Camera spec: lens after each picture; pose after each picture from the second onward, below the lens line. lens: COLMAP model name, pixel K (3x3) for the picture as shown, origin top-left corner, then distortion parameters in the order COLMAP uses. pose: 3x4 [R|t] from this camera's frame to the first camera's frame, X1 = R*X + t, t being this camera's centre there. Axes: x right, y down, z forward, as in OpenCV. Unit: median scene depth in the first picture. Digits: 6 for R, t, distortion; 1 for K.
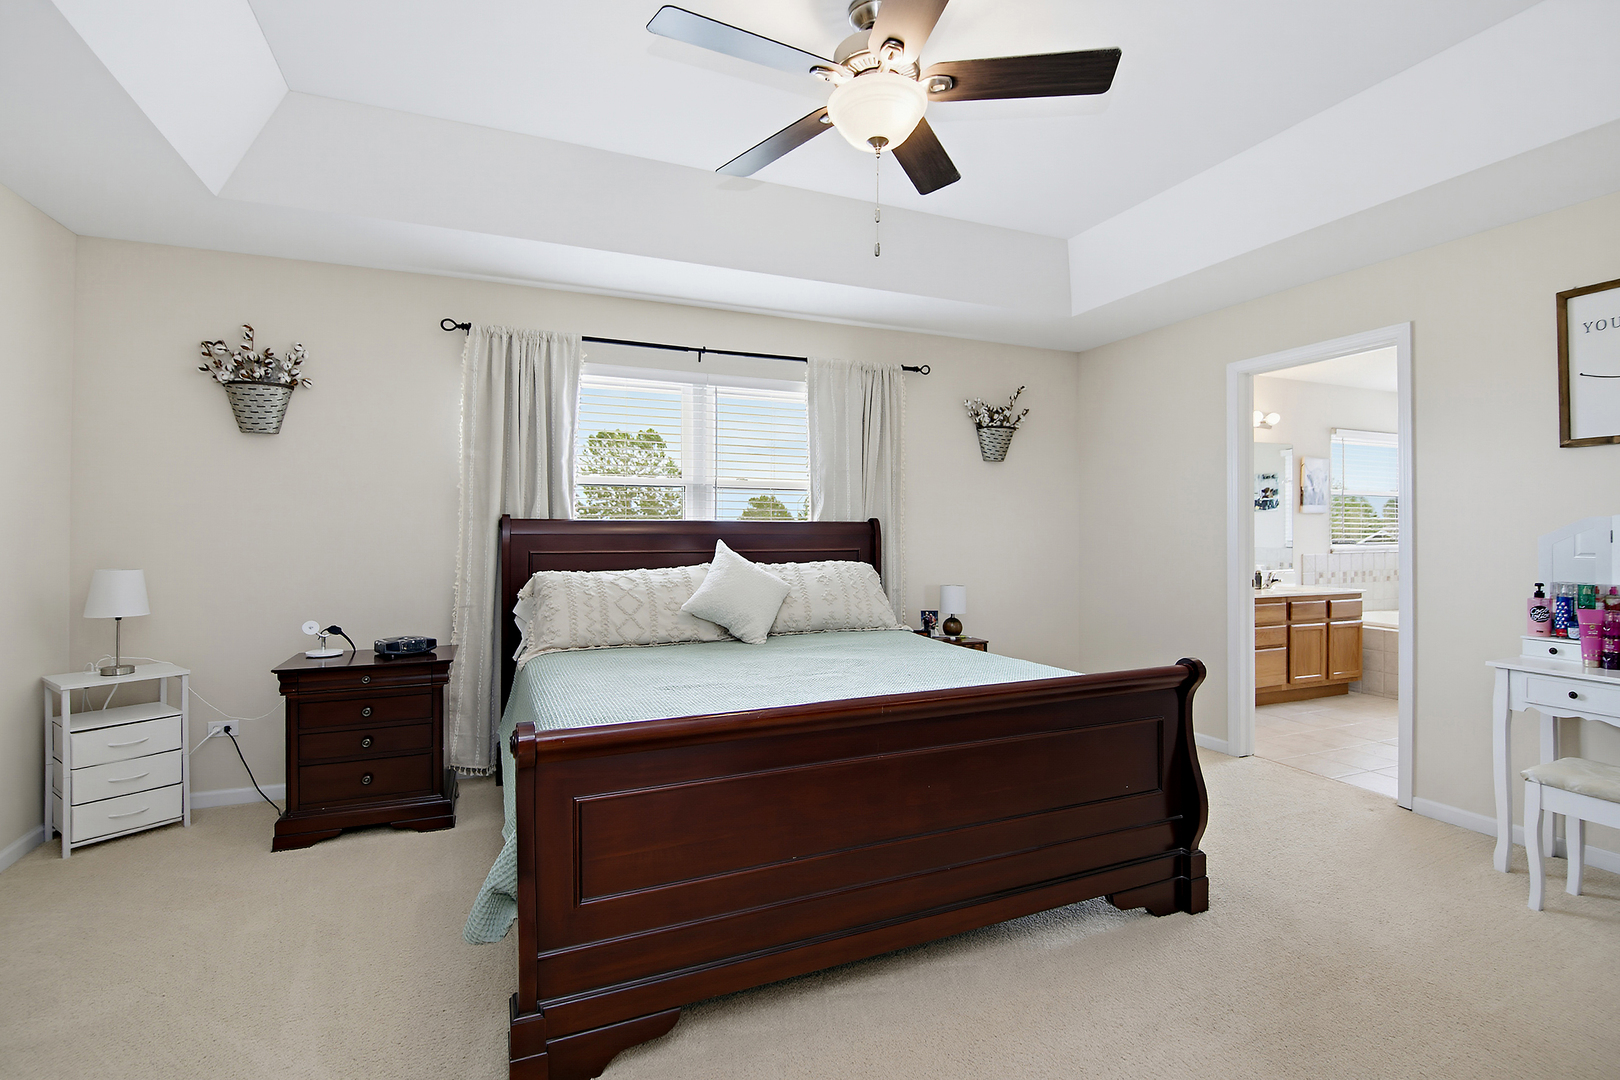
lens RADIAL K [[734.2, 0, 814.9], [0, 734.2, 525.4], [0, 0, 1]] dist [0.004484, -0.004942]
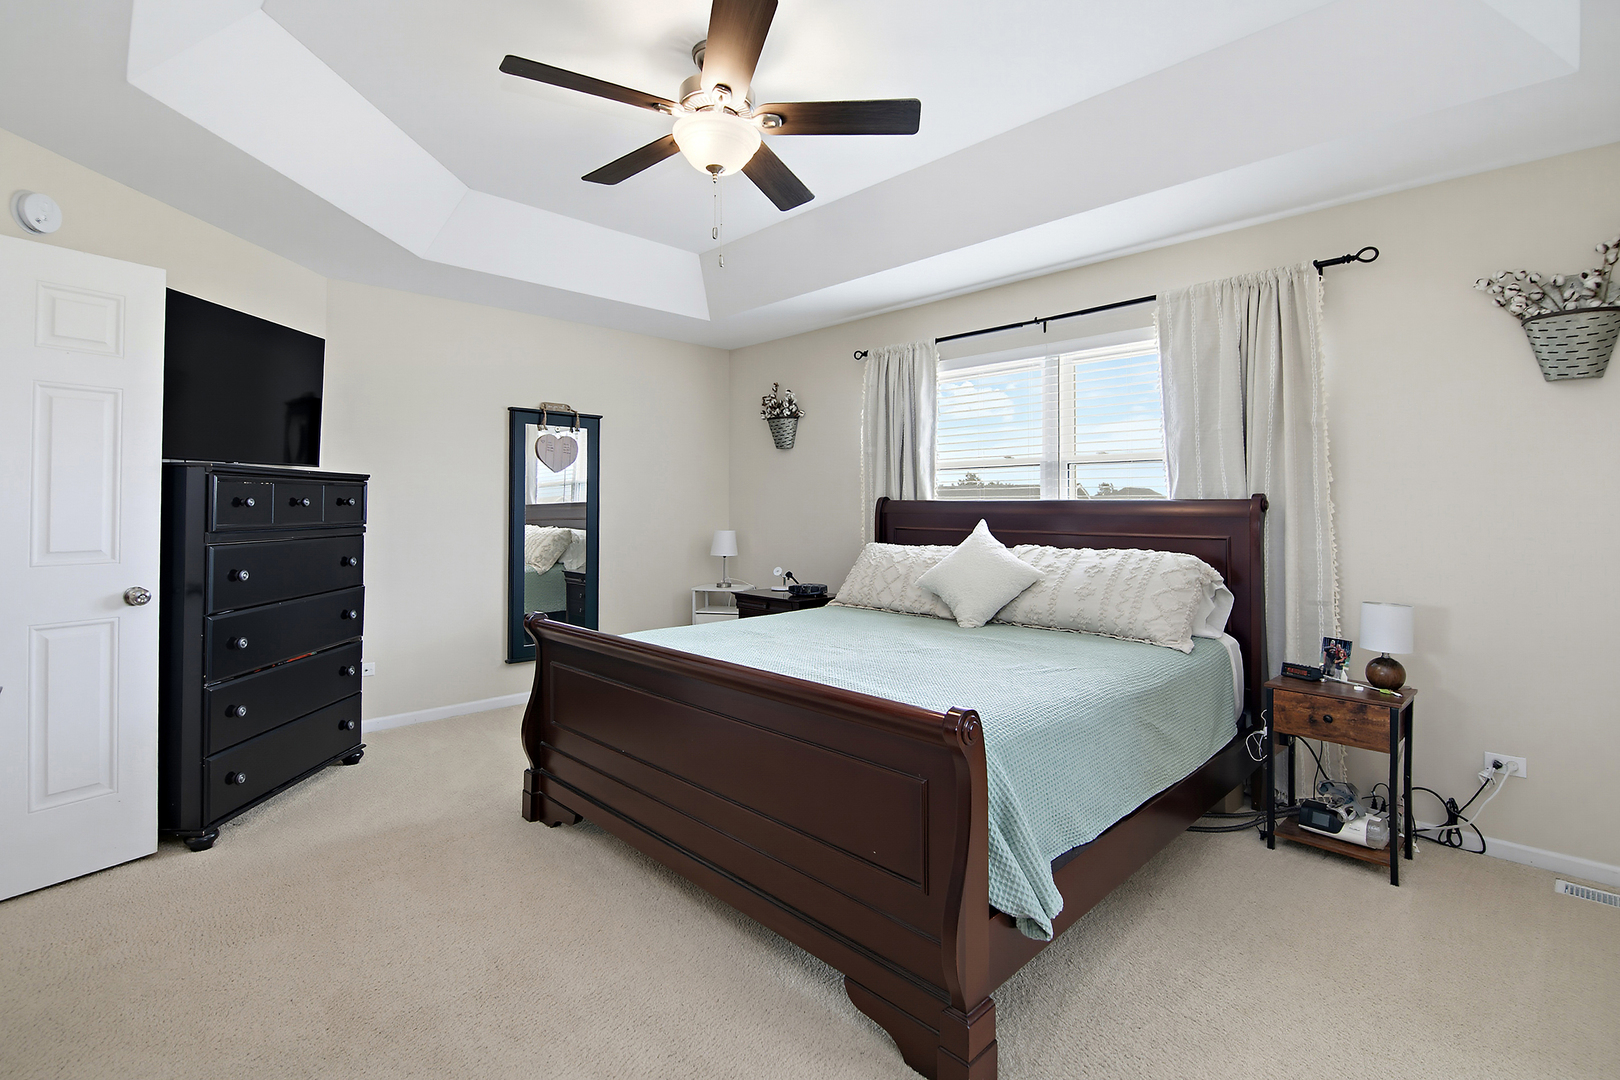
lens RADIAL K [[734.2, 0, 809.5], [0, 734.2, 496.8], [0, 0, 1]] dist [0.004484, -0.004942]
pose [[0.376583, -0.012983, -0.926292, 0.667128], [0.003987, 0.999915, -0.012394, -0.000185], [0.926374, 0.000974, 0.376603, 0.398187]]
